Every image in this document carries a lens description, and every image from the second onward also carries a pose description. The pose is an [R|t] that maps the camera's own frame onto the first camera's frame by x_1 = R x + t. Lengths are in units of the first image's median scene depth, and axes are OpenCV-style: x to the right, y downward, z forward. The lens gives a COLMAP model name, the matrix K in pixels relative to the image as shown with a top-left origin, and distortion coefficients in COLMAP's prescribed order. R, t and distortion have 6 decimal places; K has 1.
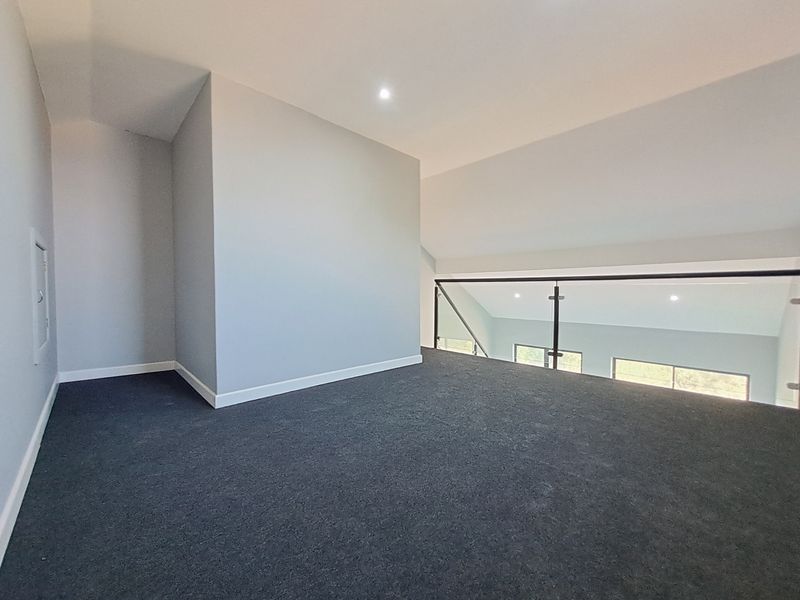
lens RADIAL K [[320.1, 0, 404.1], [0, 320.1, 301.9], [0, 0, 1]] dist [0.000375, 0.000234]
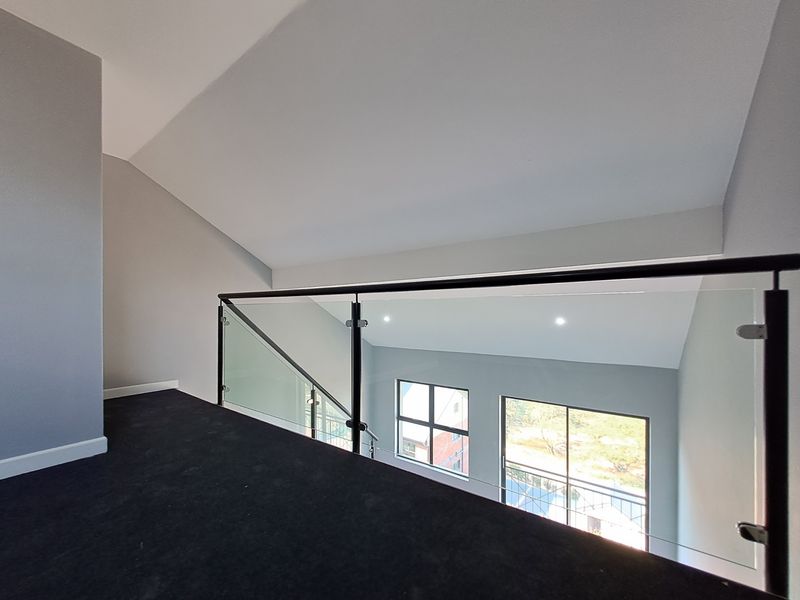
lens RADIAL K [[320.1, 0, 400.7], [0, 320.1, 312.4], [0, 0, 1]] dist [0.000375, 0.000234]
pose [[0.983709, 0.000985, 0.179765, 0.349451], [0.005704, 0.999310, -0.036693, -0.008925], [-0.179677, 0.037121, 0.983025, 0.337779]]
